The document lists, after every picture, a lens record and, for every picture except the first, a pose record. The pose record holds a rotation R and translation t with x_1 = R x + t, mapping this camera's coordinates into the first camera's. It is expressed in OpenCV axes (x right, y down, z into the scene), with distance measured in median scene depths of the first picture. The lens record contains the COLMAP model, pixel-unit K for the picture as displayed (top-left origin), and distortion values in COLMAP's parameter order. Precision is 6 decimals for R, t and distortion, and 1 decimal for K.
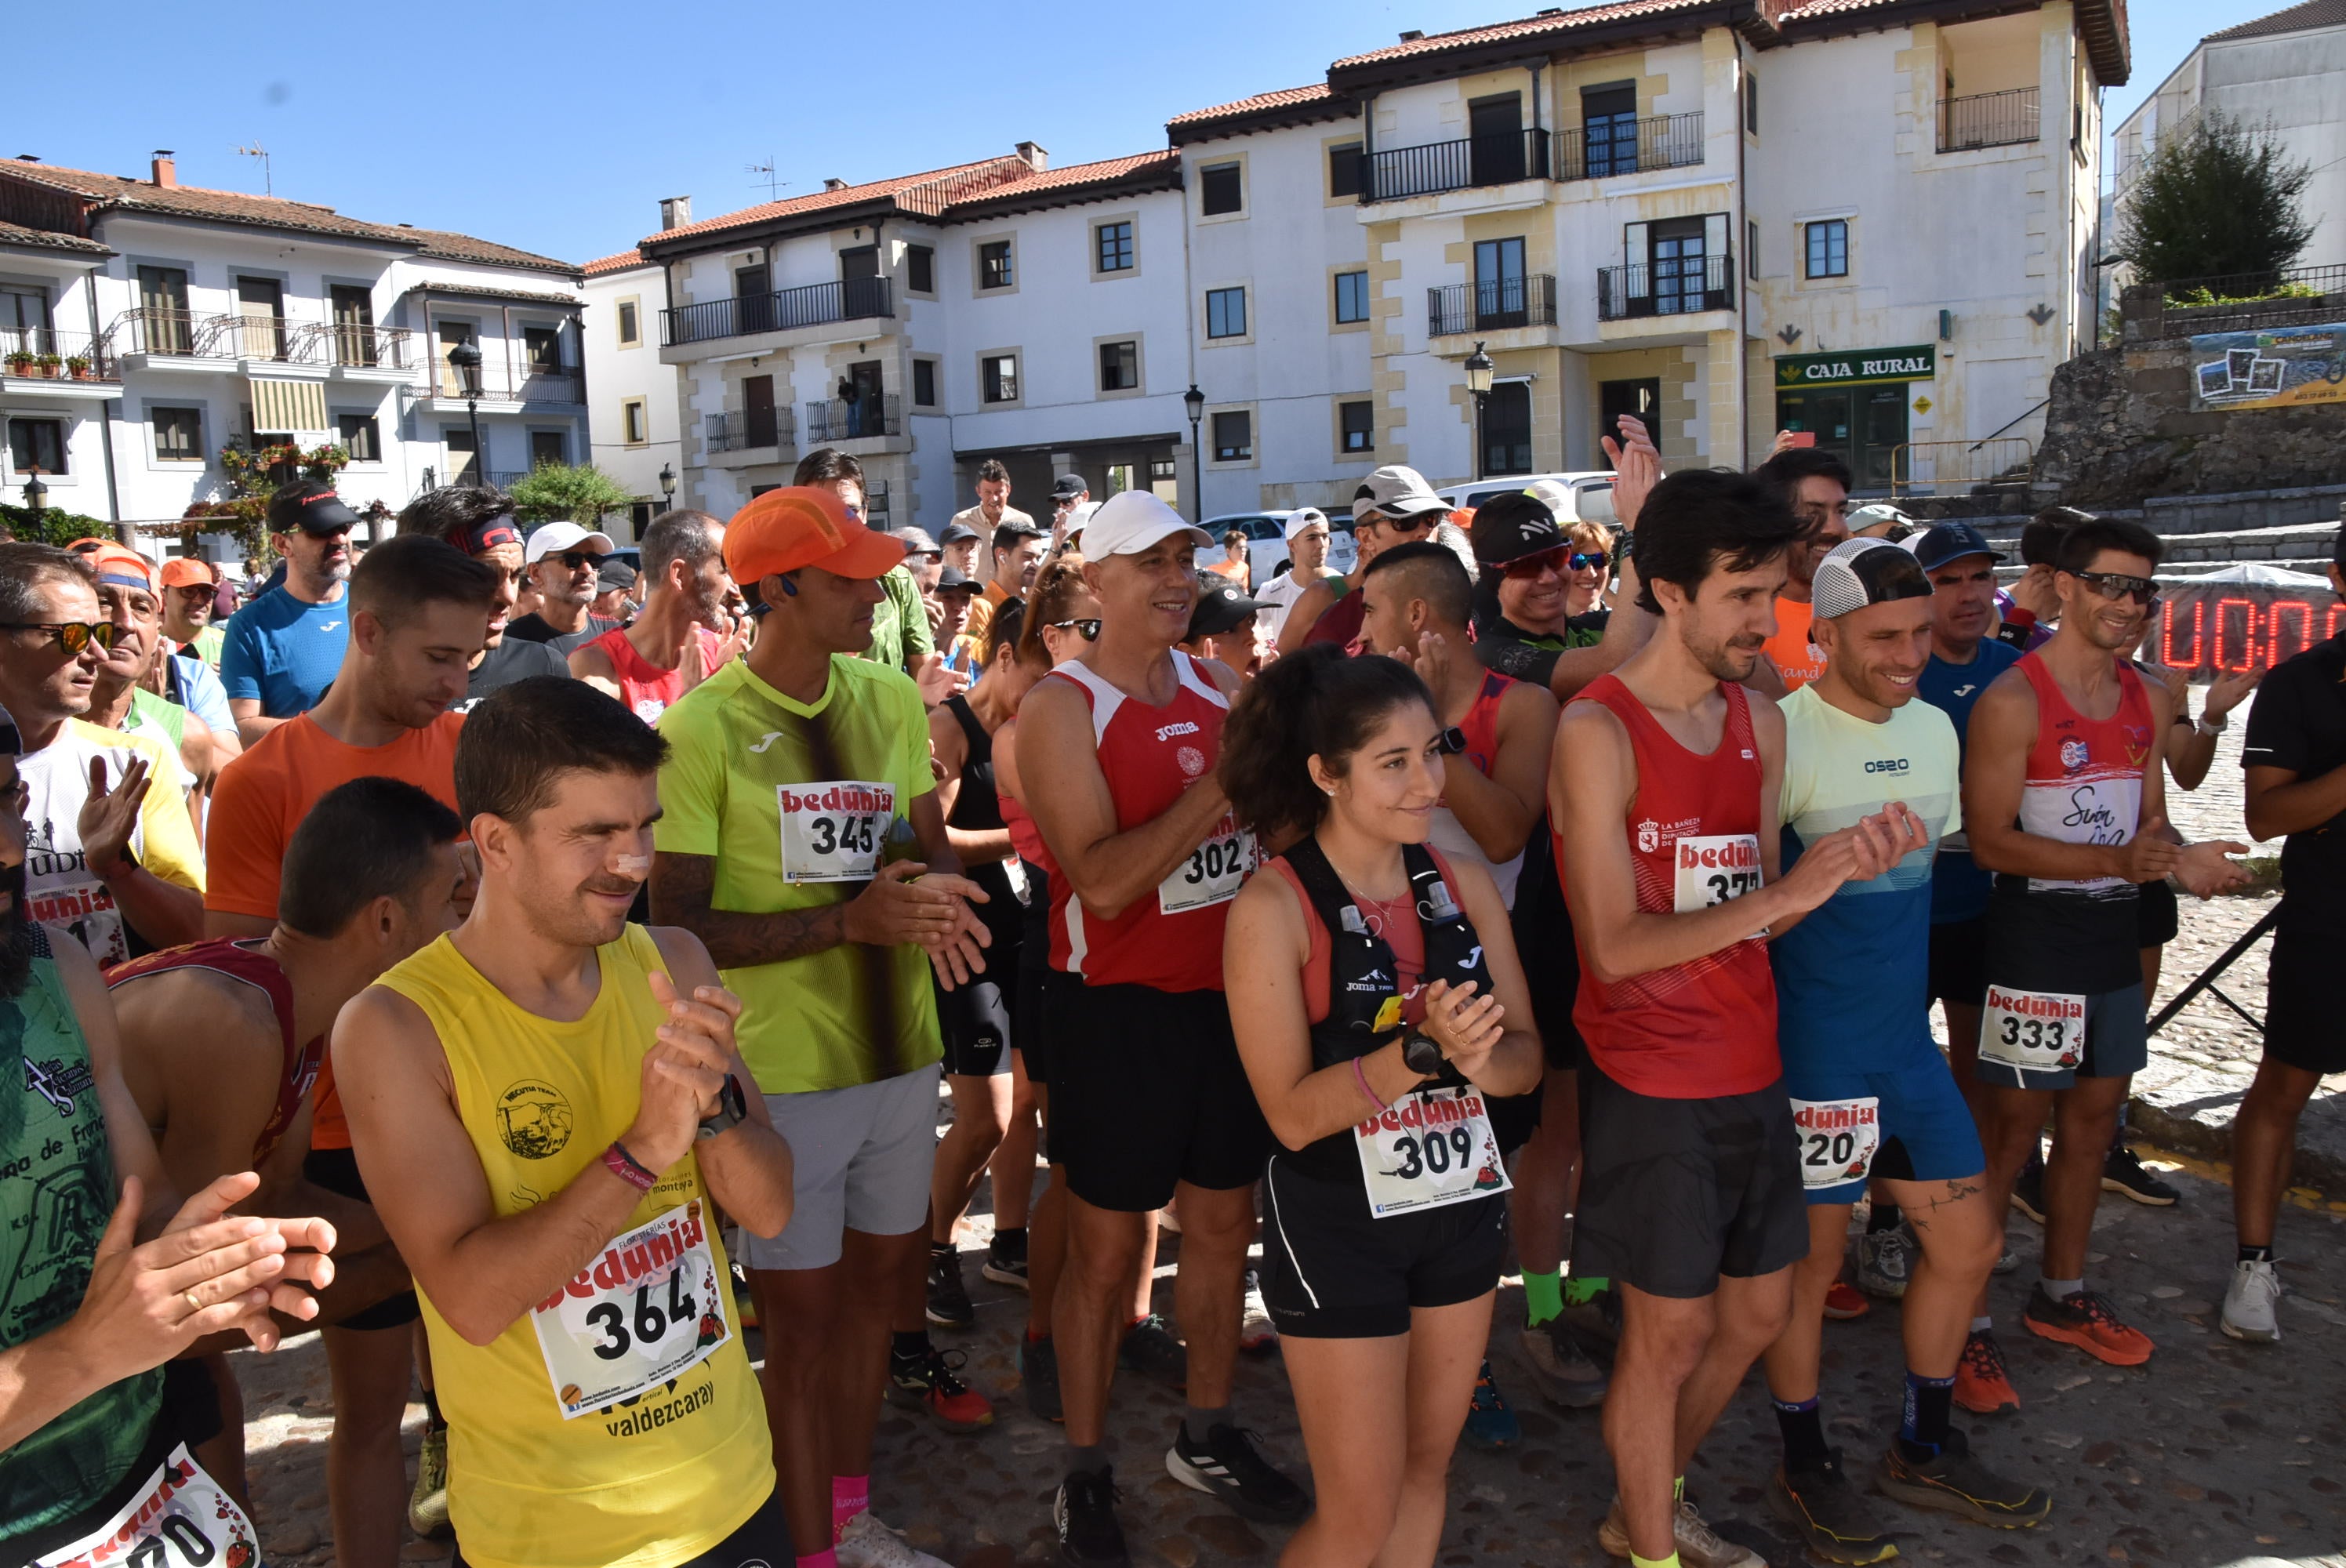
lens RADIAL K [[1855.7, 0, 1128.9], [0, 1855.7, 875.6], [0, 0, 1]] dist [-0.170982, 0.125225]
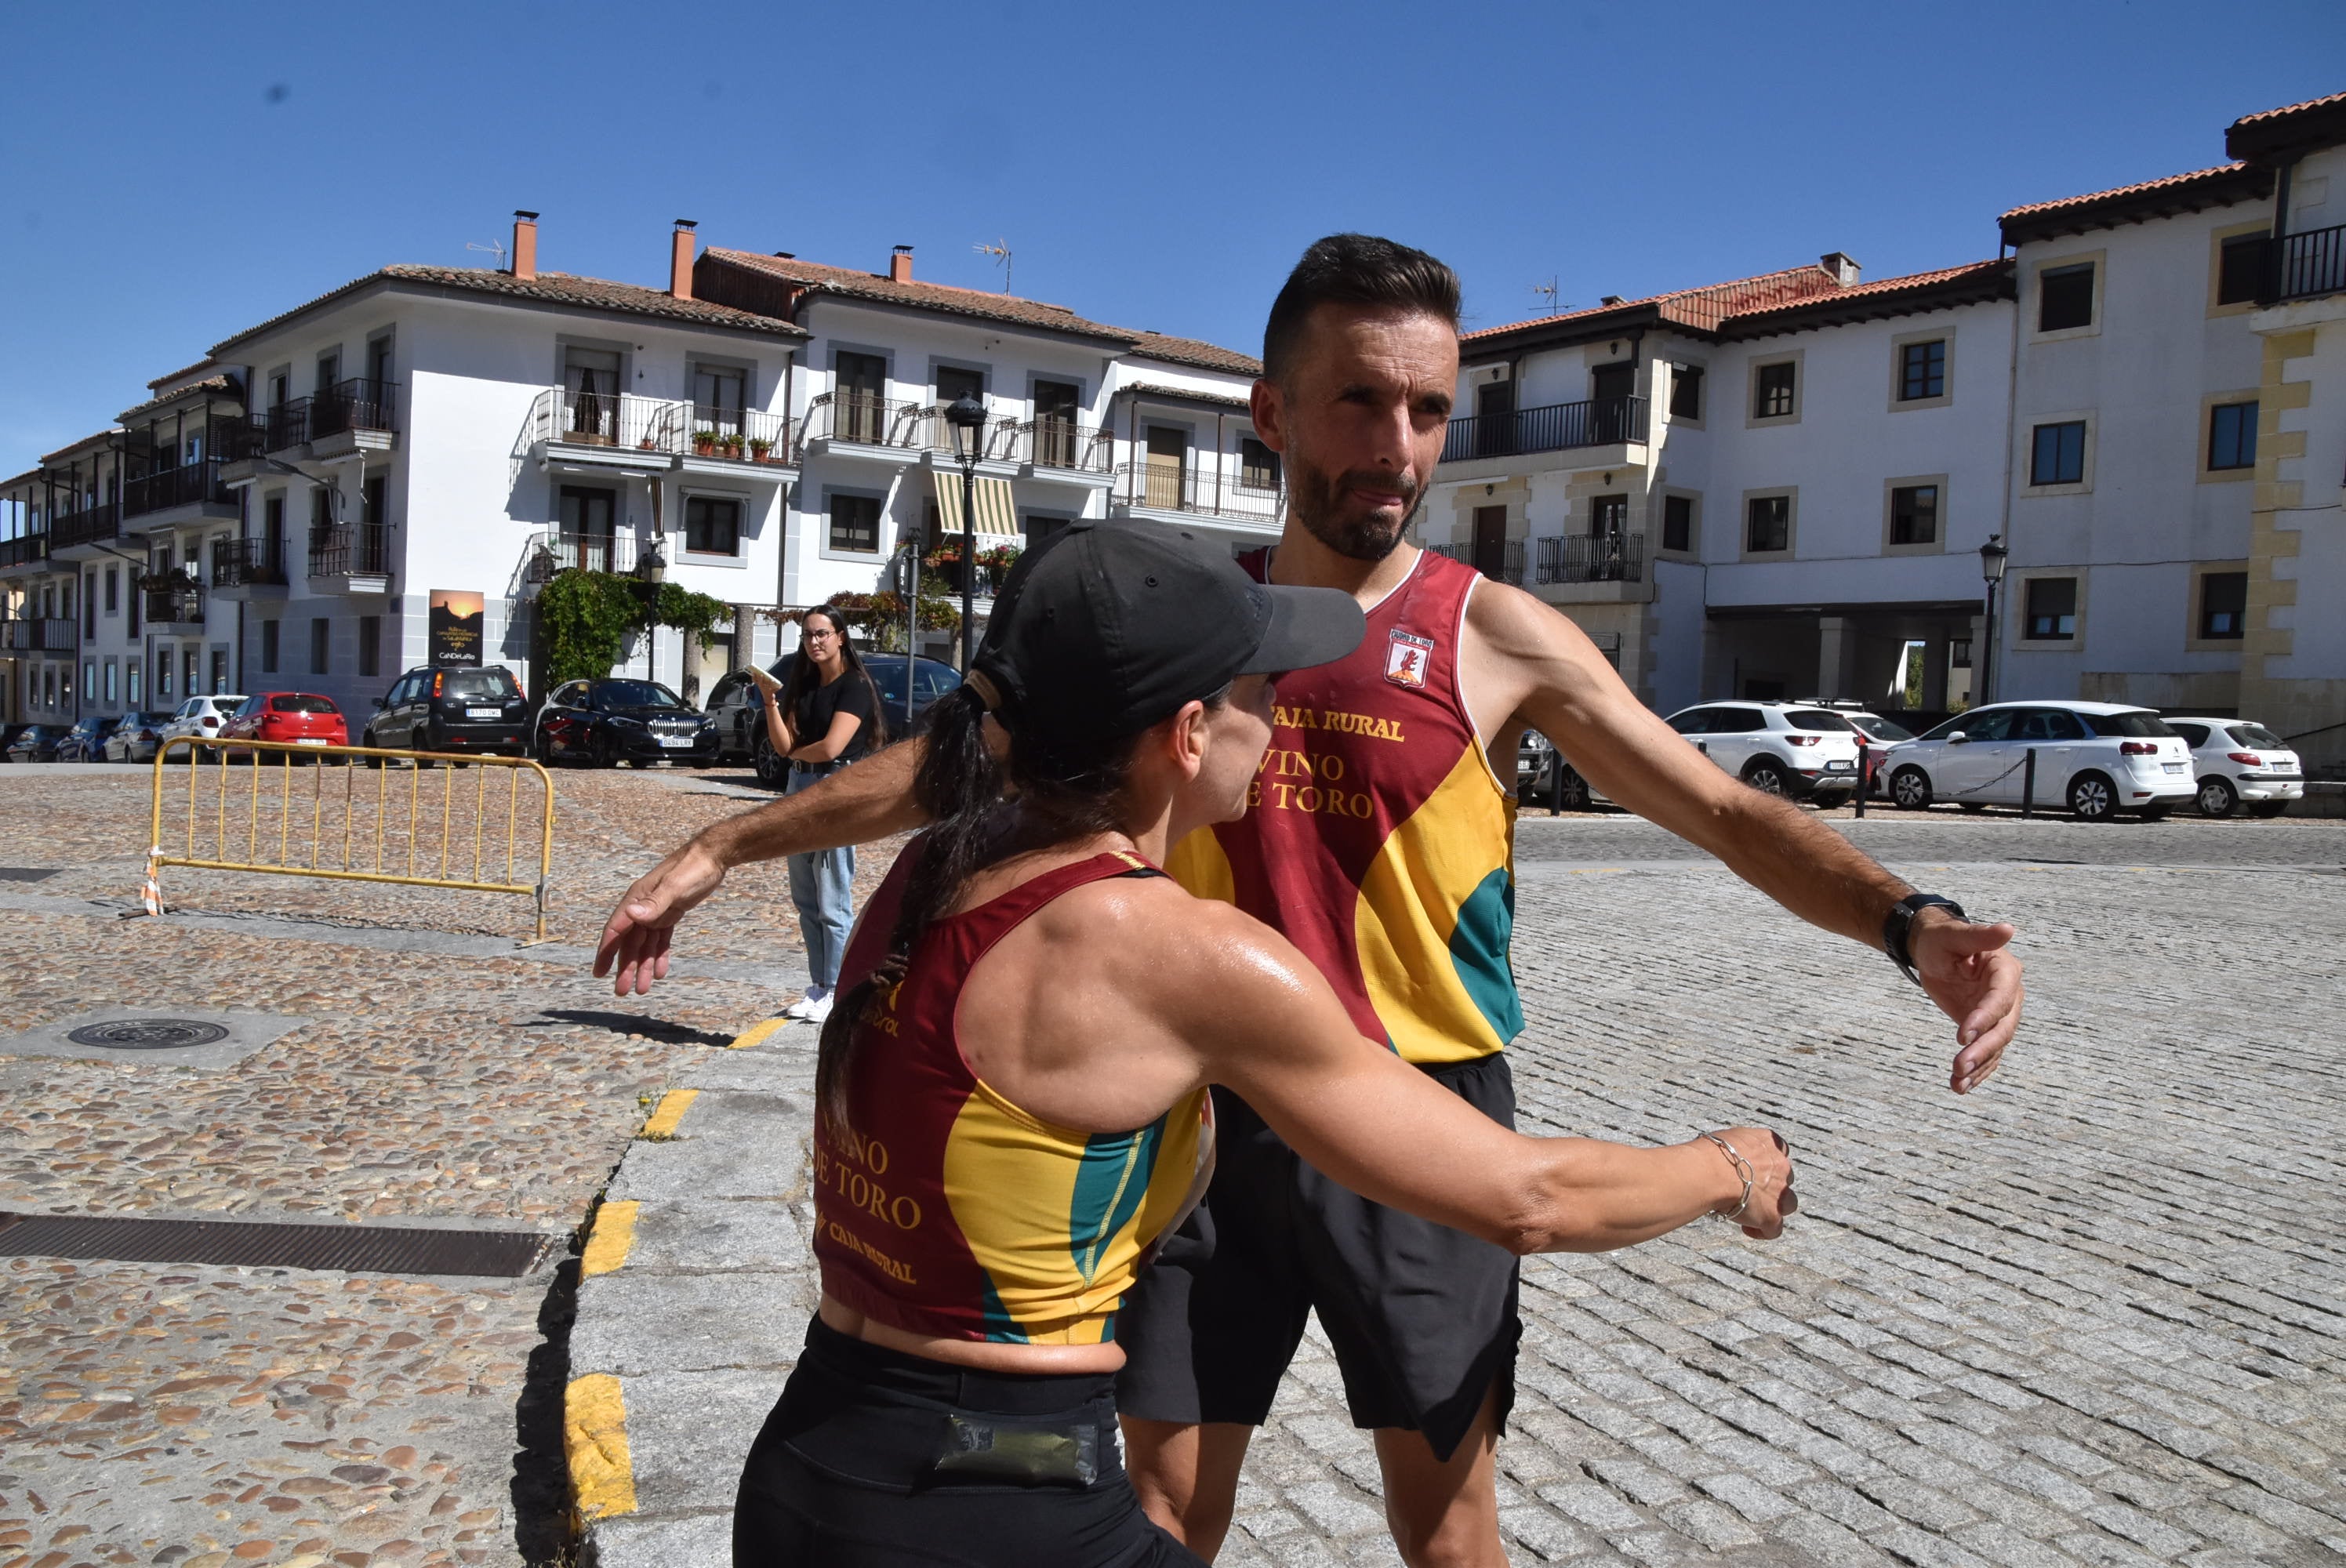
lens RADIAL K [[1855.7, 0, 1128.9], [0, 1855.7, 875.6], [0, 0, 1]] dist [-0.170982, 0.125225]
pose [[0.901124, 0.114503, -0.418168, 0.035540], [-0.149620, 0.987372, -0.052058, -0.029624], [0.406926, 0.109477, 0.906877, 0.171010]]
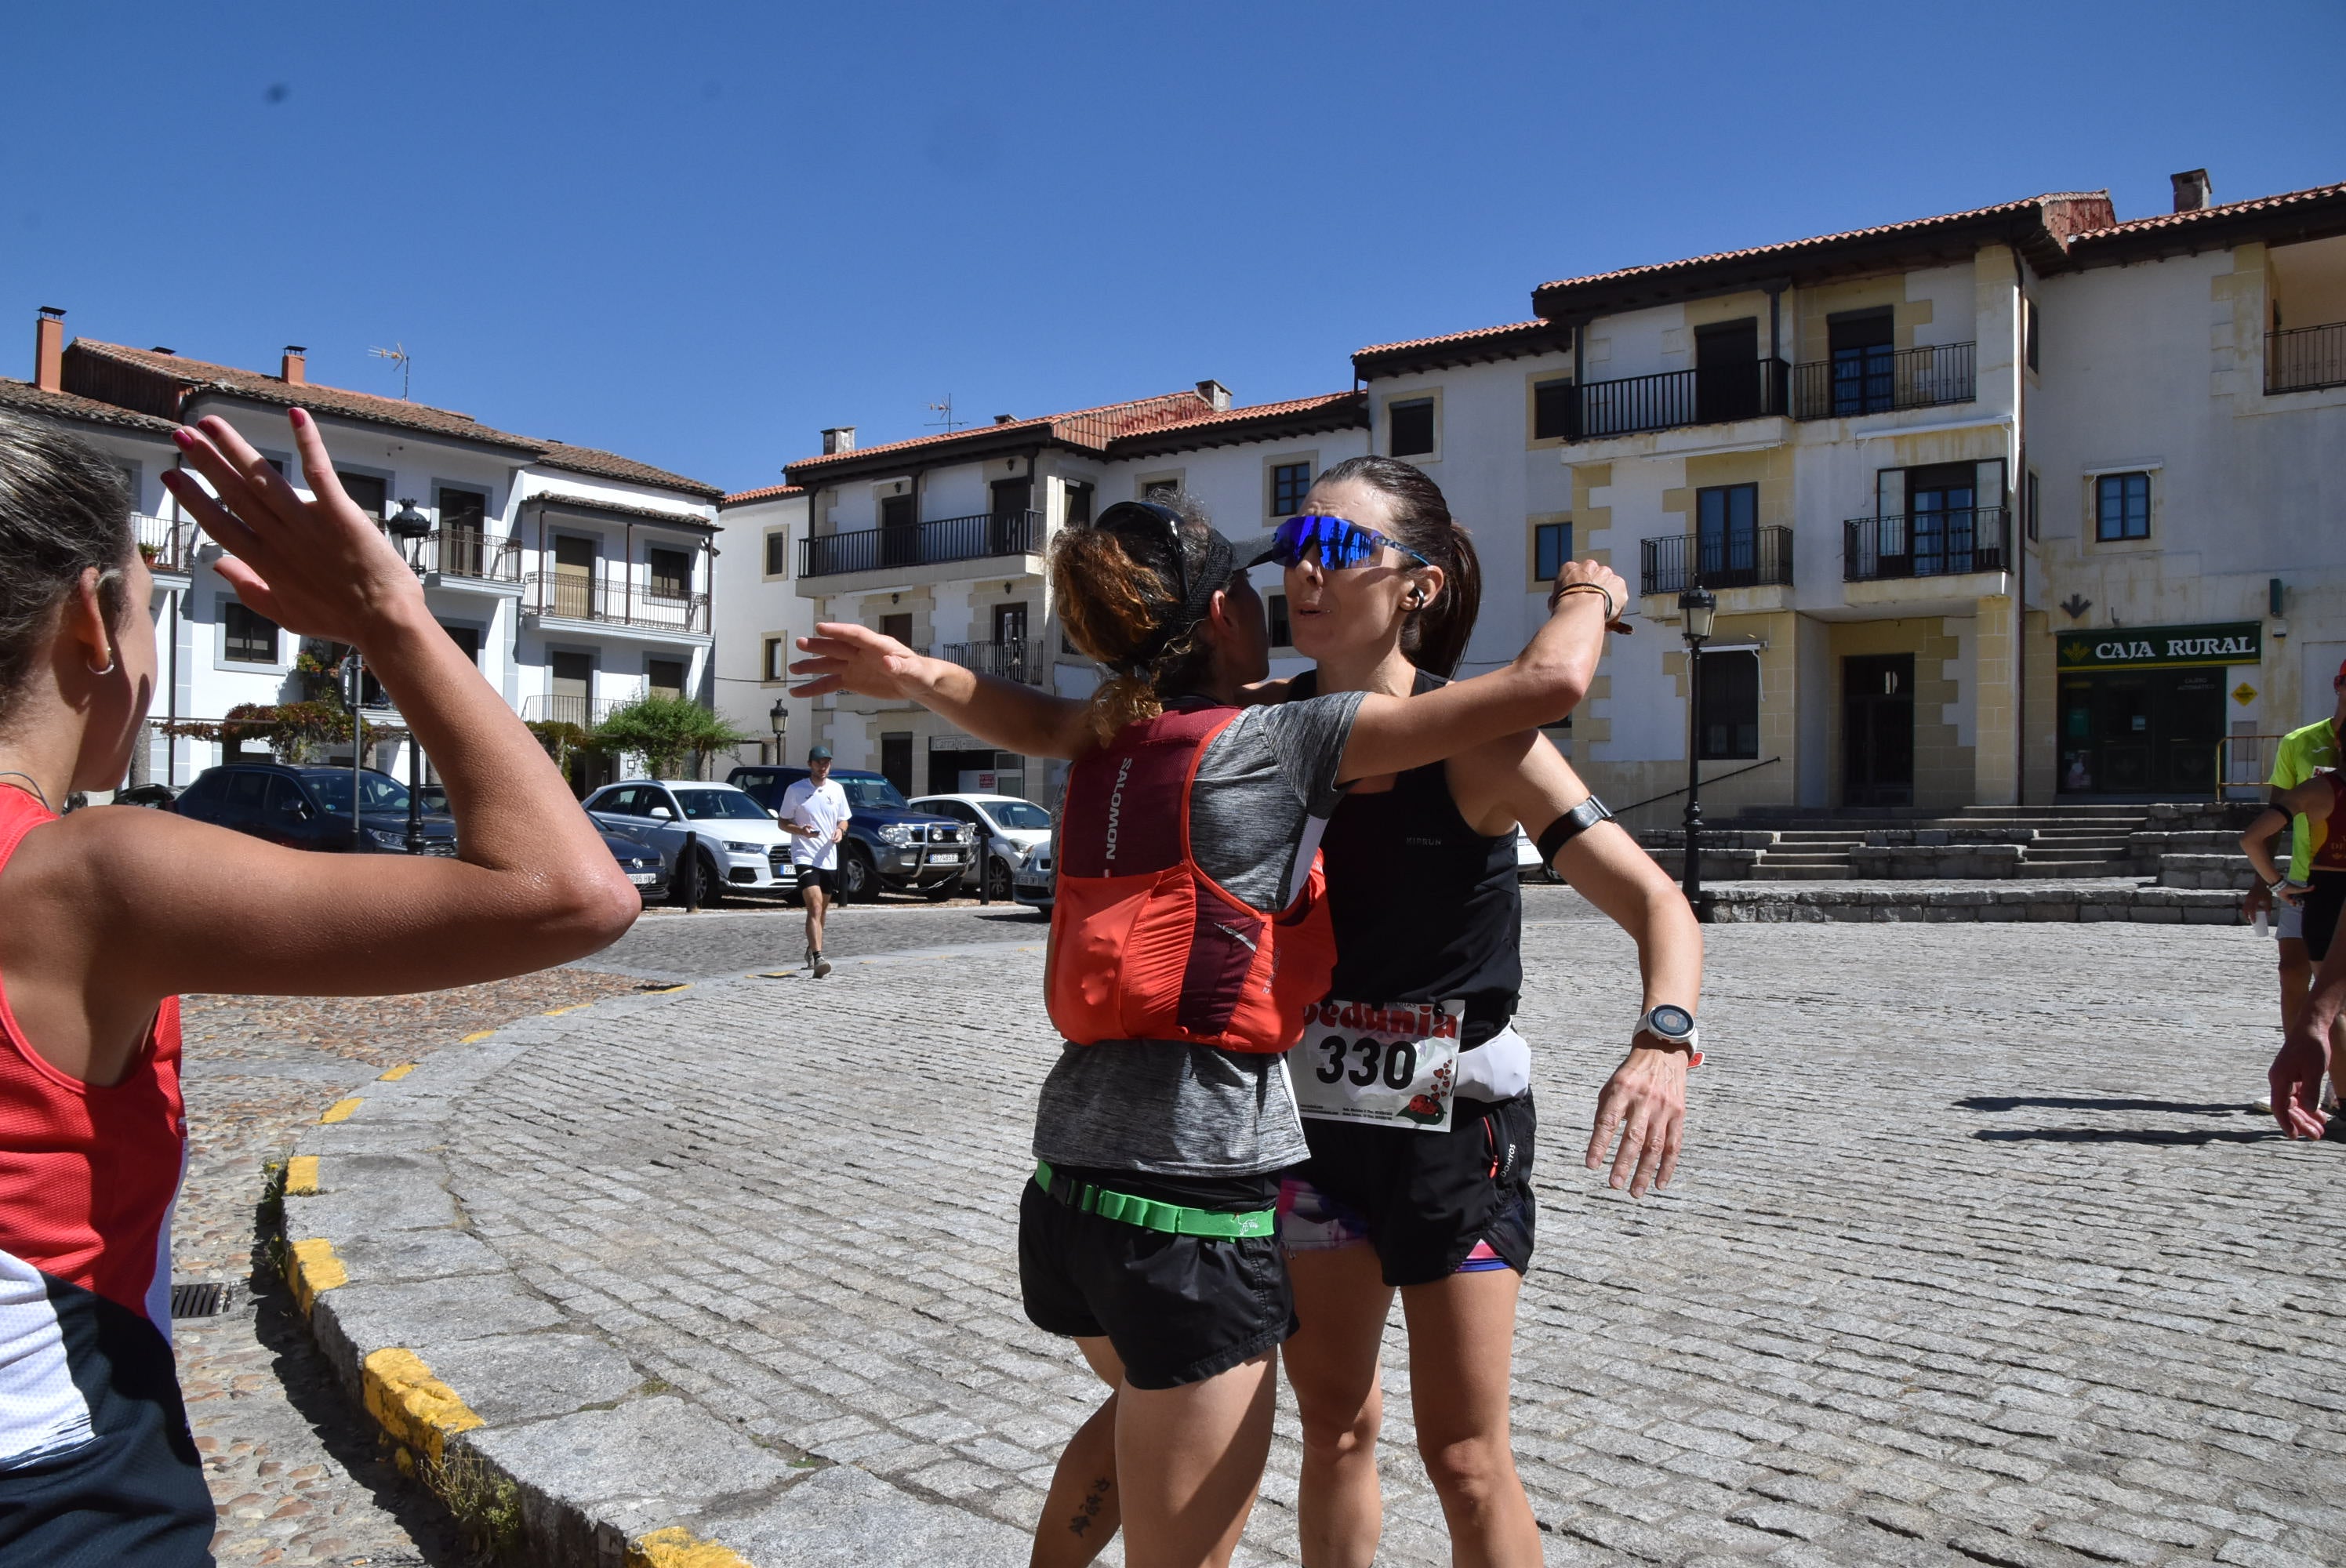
lens RADIAL K [[1855.7, 0, 1128.9], [0, 1855.7, 875.6], [0, 0, 1]] dist [-0.170982, 0.125225]
pose [[0.991614, 0.058596, -0.115192, 0.031259], [-0.075179, 0.986521, -0.145341, -0.022378], [0.105122, 0.152783, 0.982653, 0.145535]]
